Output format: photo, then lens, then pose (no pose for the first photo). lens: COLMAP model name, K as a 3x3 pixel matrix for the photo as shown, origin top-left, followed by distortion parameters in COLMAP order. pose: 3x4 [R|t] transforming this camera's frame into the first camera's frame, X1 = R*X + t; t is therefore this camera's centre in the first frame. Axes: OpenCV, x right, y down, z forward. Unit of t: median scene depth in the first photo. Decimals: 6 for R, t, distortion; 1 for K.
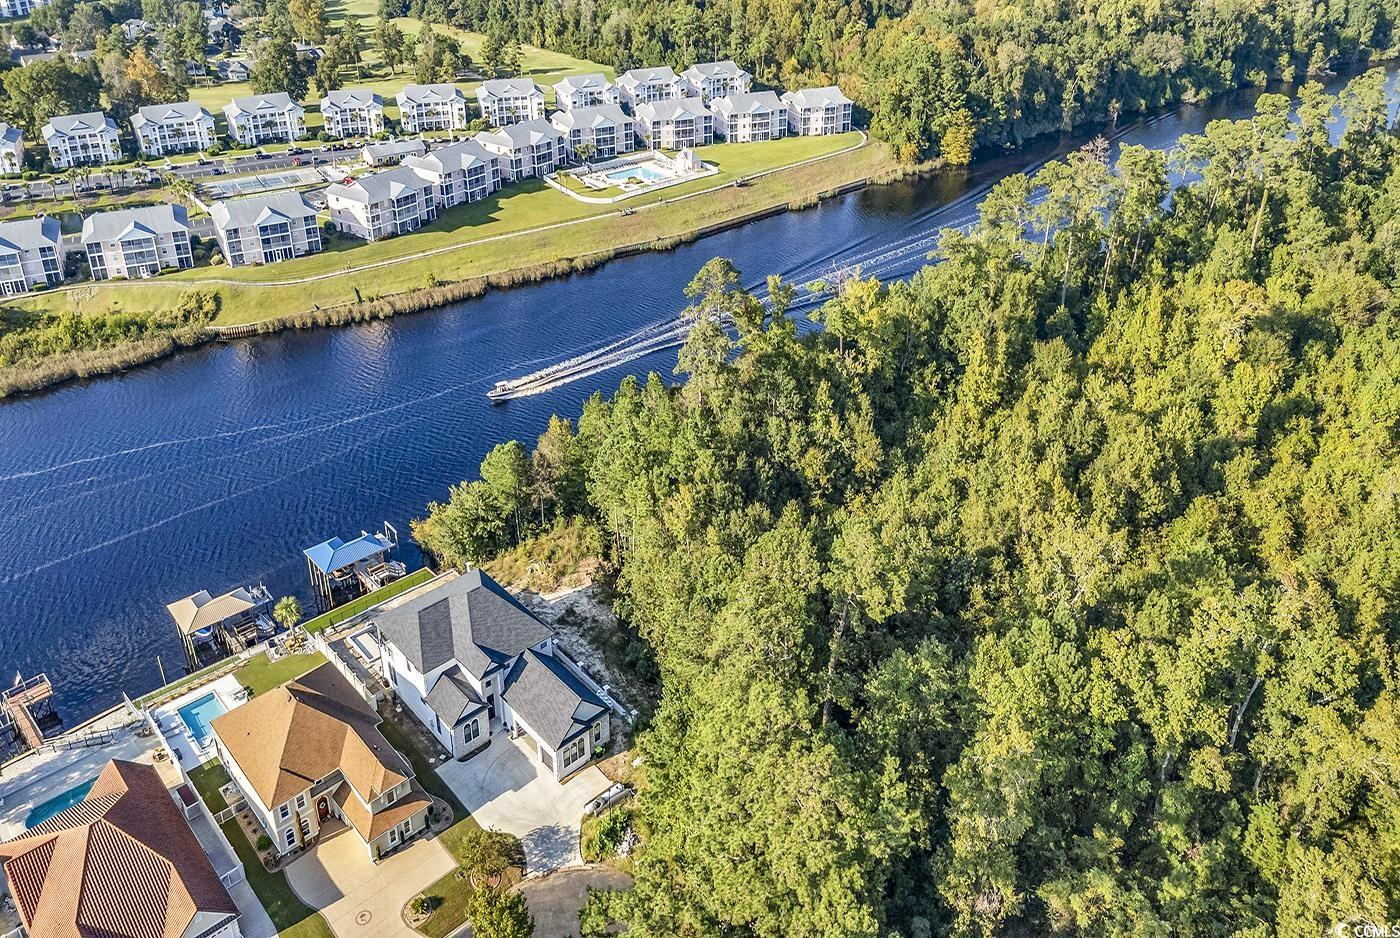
lens RADIAL K [[991.3, 0, 705.6], [0, 991.3, 467.4], [0, 0, 1]] dist [0.070164, -0.056270]
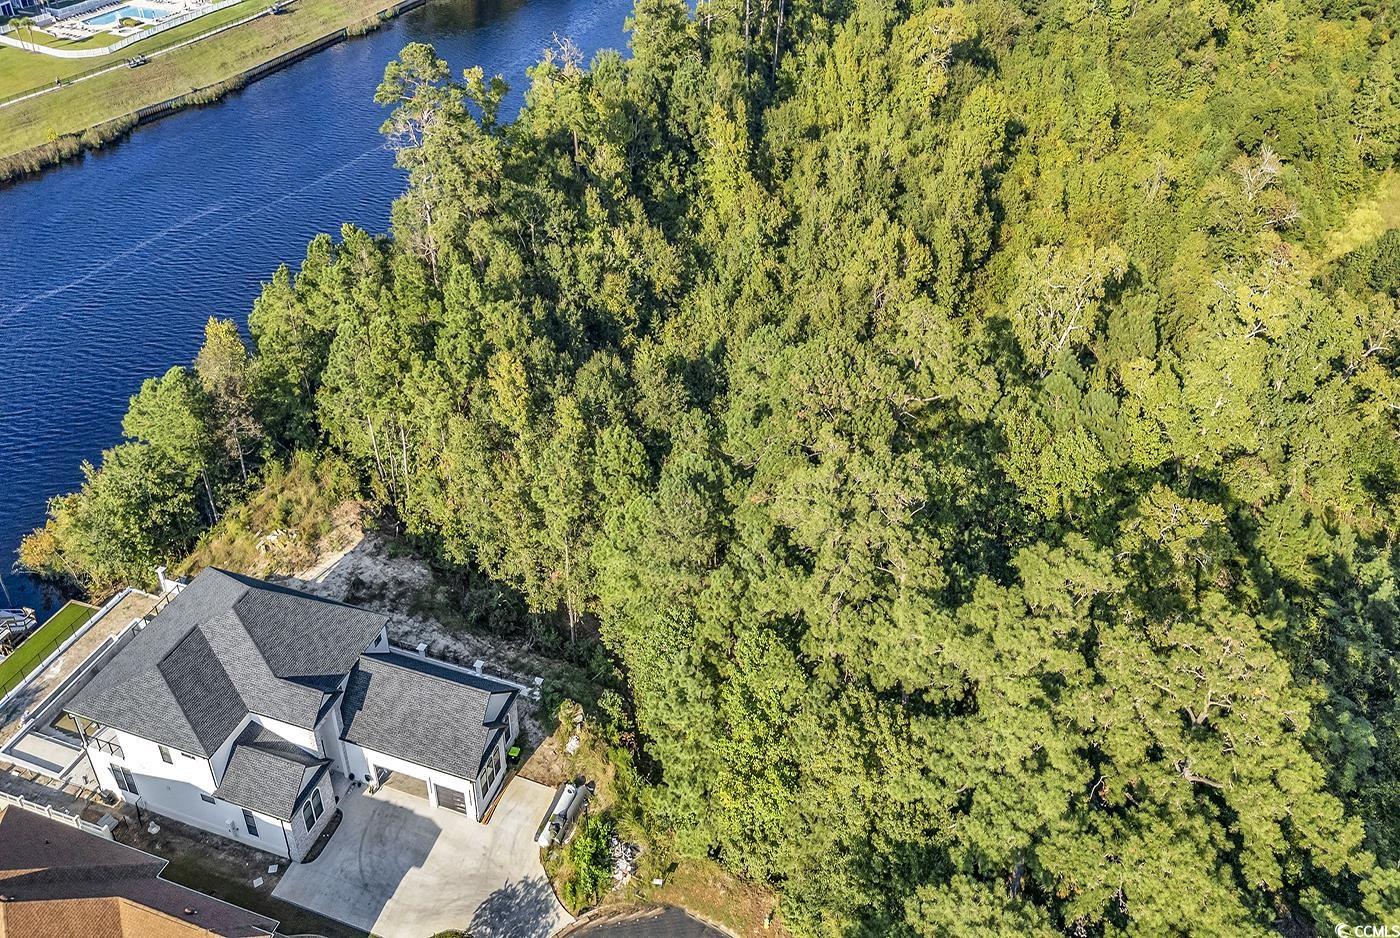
lens RADIAL K [[1043.9, 0, 722.6], [0, 1043.9, 373.2], [0, 0, 1]] dist [0.026936, -0.005581]
pose [[0.872769, -0.267535, 0.408289, -0.085524], [0.250763, 0.963355, 0.095211, 0.000487], [-0.418799, 0.019287, 0.907874, 0.119070]]
